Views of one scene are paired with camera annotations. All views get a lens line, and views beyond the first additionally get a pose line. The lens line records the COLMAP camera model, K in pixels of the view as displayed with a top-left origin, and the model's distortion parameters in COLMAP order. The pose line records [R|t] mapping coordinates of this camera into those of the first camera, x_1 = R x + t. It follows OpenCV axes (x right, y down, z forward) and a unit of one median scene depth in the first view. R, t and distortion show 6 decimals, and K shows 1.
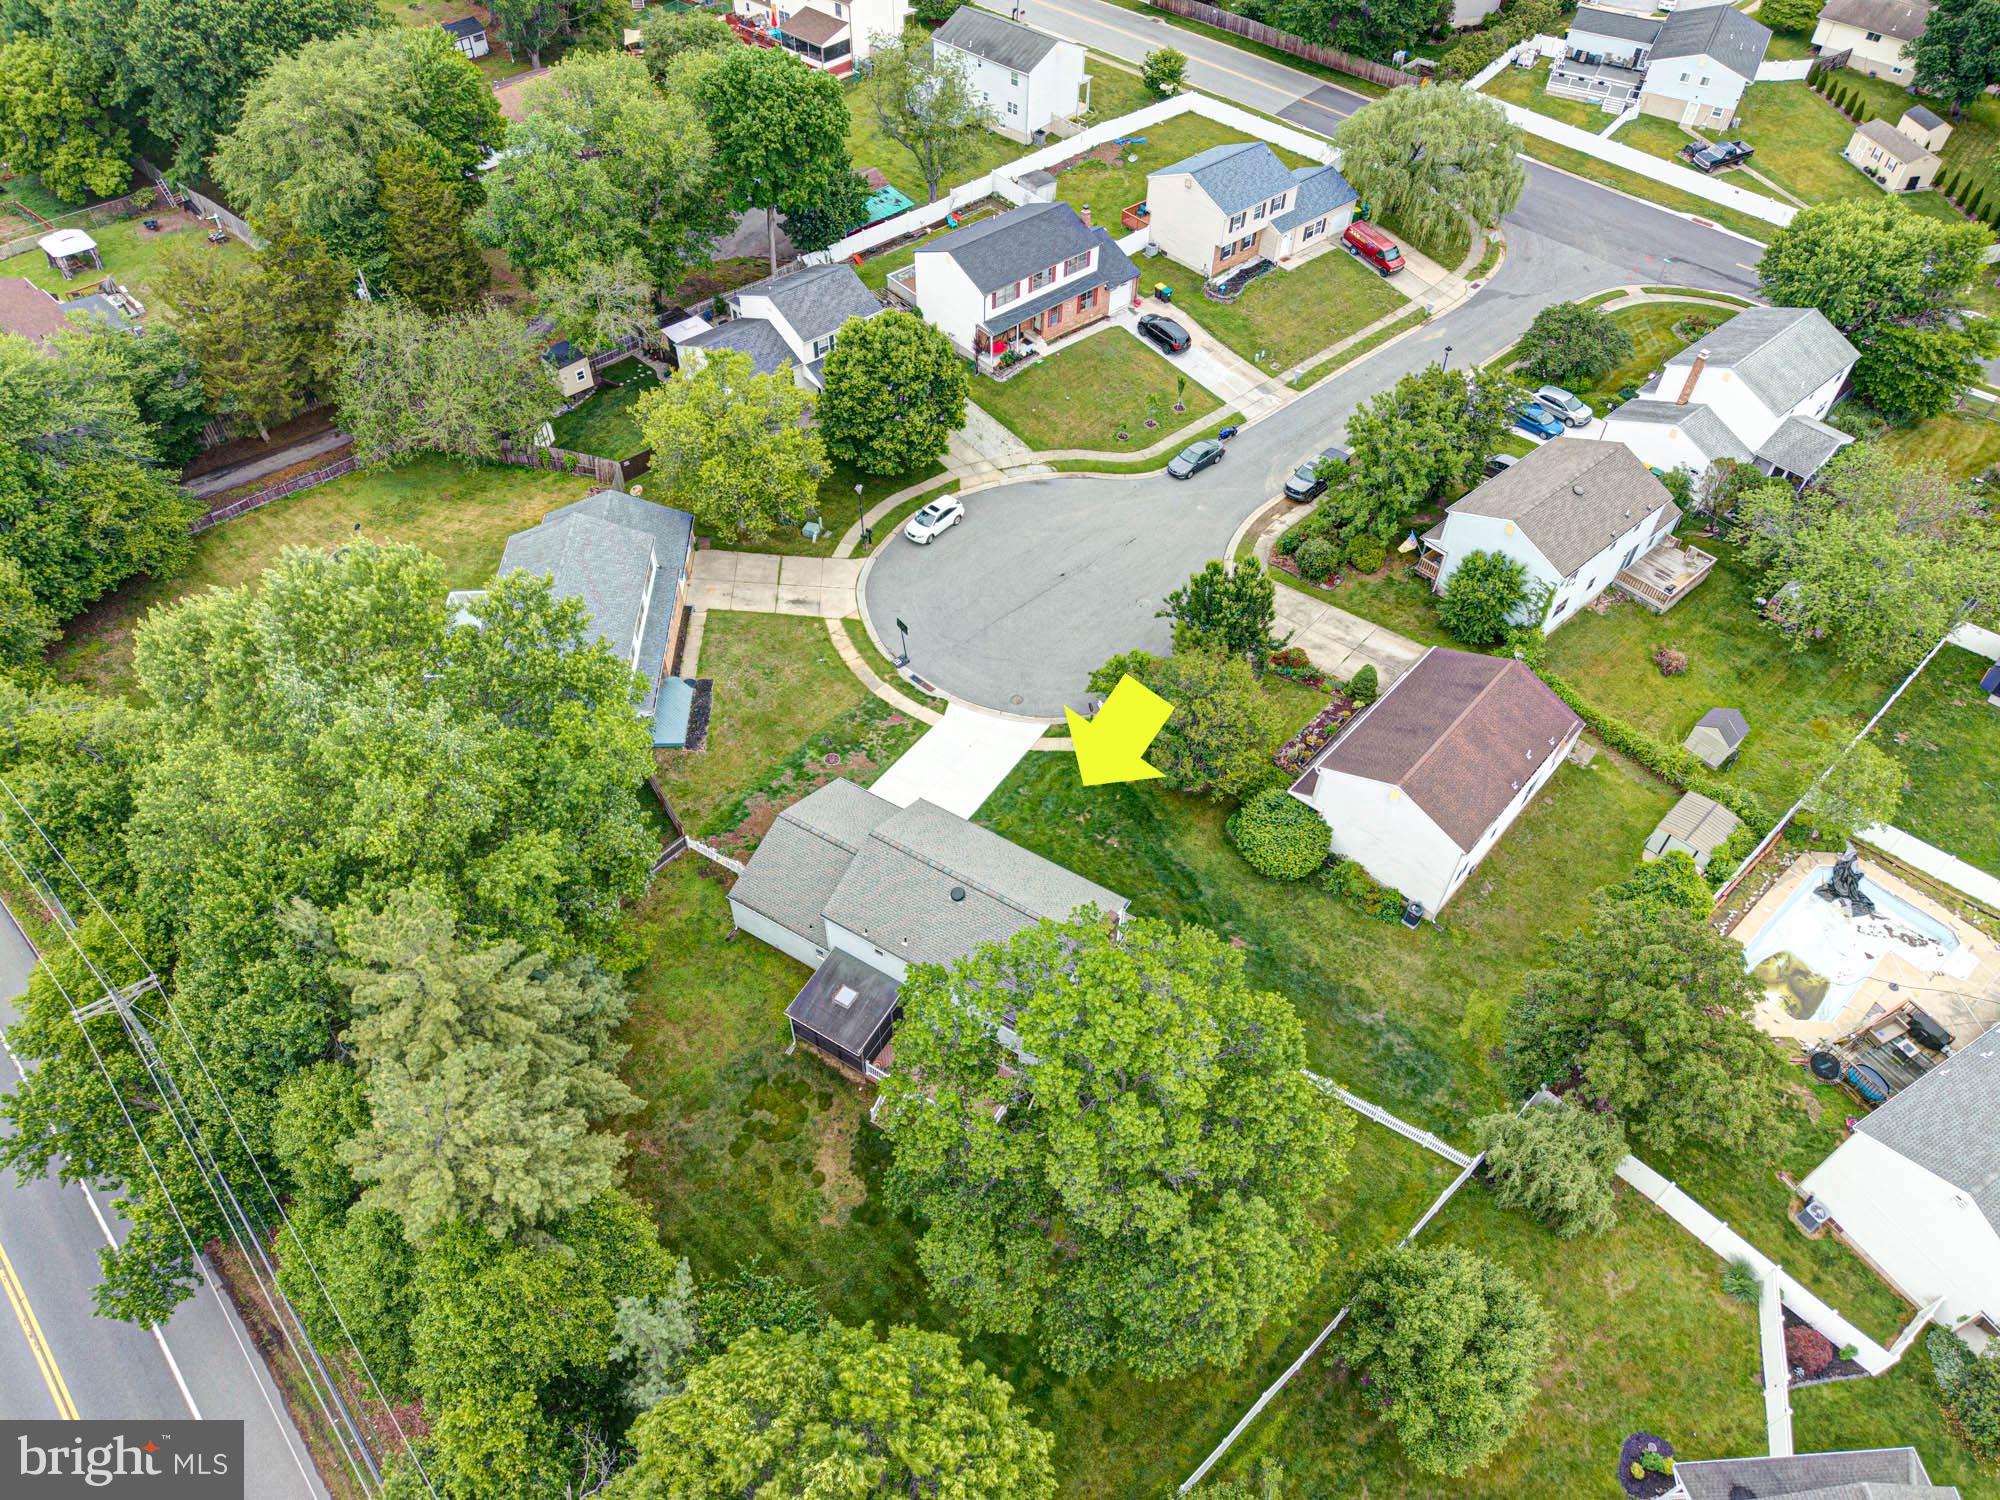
lens RADIAL K [[1324.7, 0, 1013.2], [0, 1324.7, 760.9], [0, 0, 1]] dist [0.036358, -0.033861]
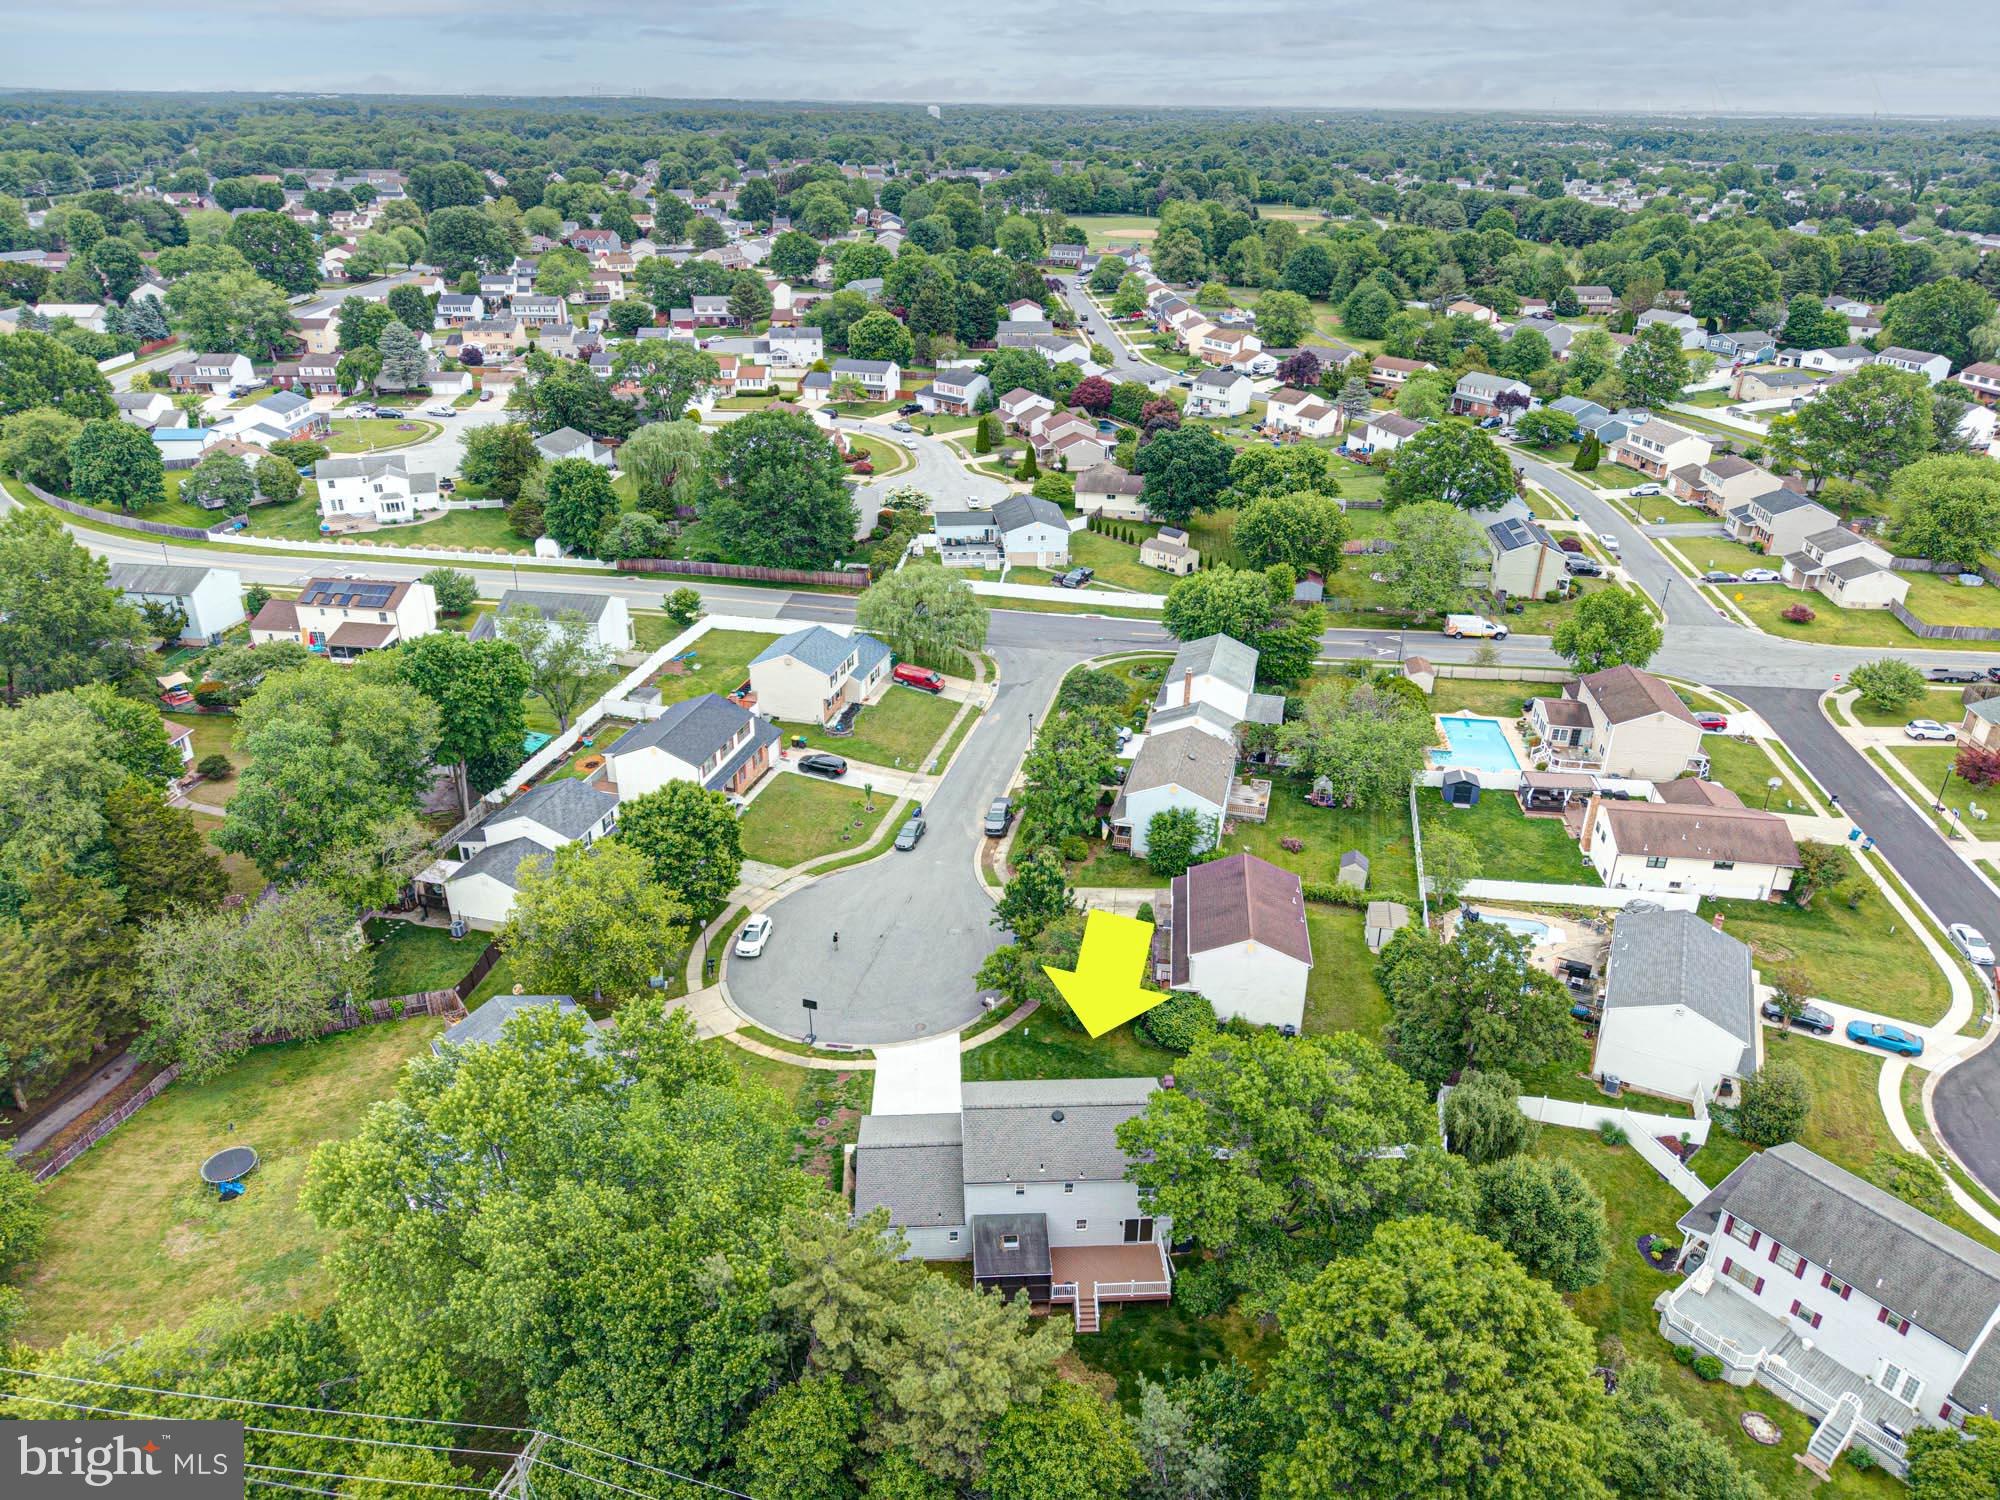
lens RADIAL K [[1324.7, 0, 1014.0], [0, 1324.7, 751.7], [0, 0, 1]] dist [0.036358, -0.033861]
pose [[0.825747, -0.253931, 0.503648, -0.403111], [0.424297, 0.867983, -0.258026, 0.071251], [-0.371637, 0.426761, 0.824476, -0.105952]]
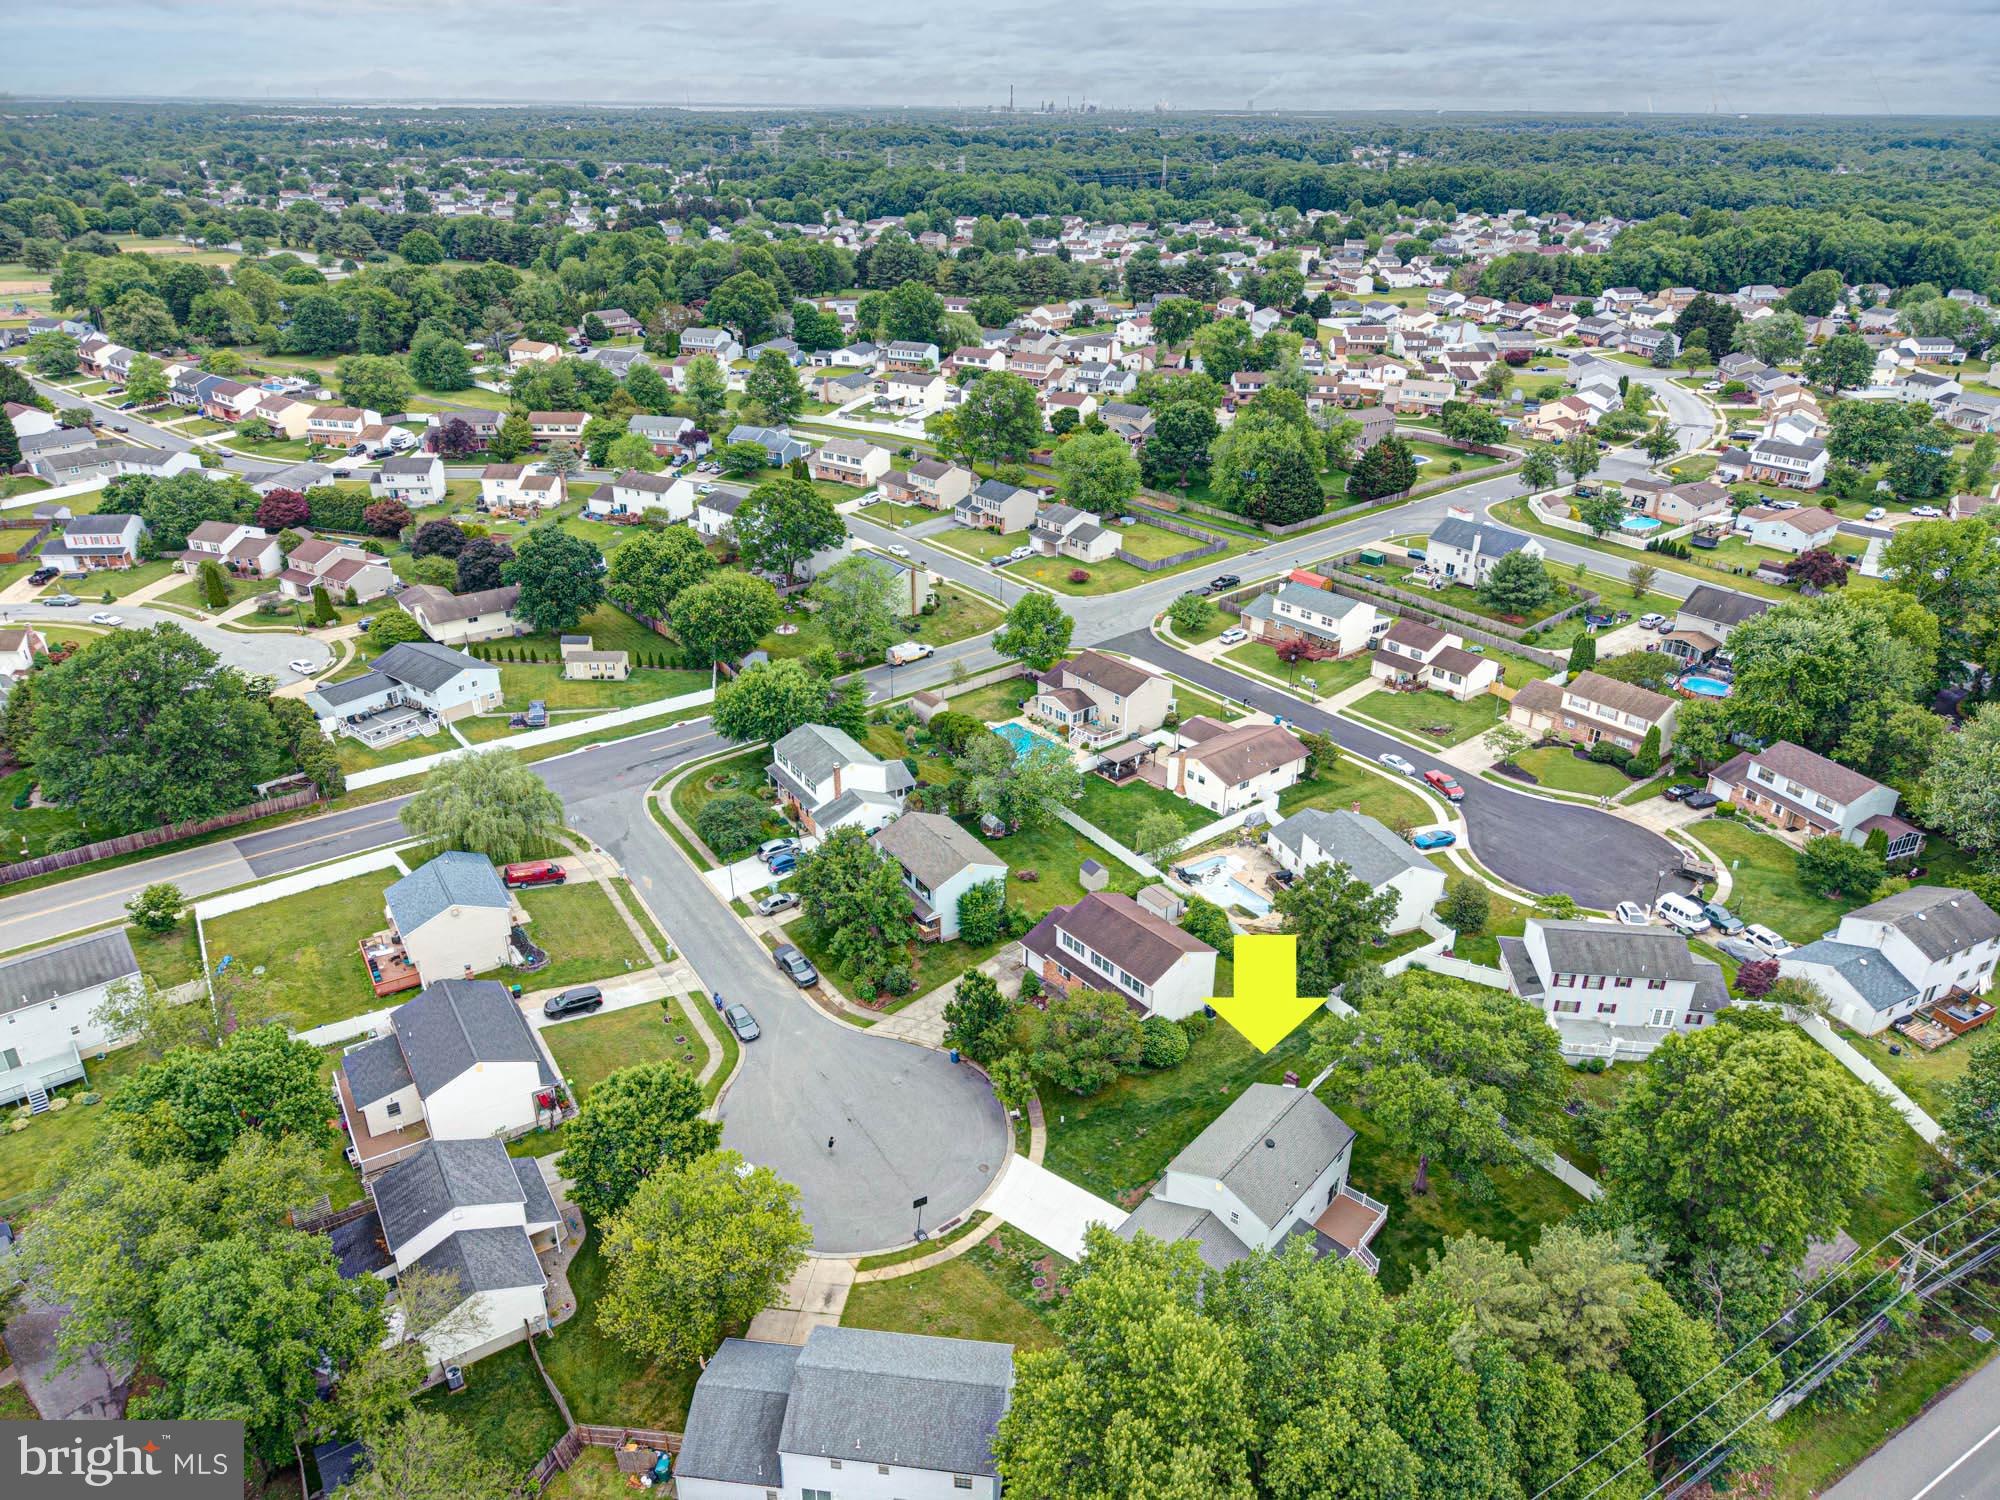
lens RADIAL K [[1324.7, 0, 1008.9], [0, 1324.7, 746.6], [0, 0, 1]] dist [0.036358, -0.033861]
pose [[0.157681, -0.442511, 0.882791, -0.797524], [0.735258, 0.649376, 0.194180, -0.457828], [-0.659190, 0.618461, 0.427754, 0.176177]]
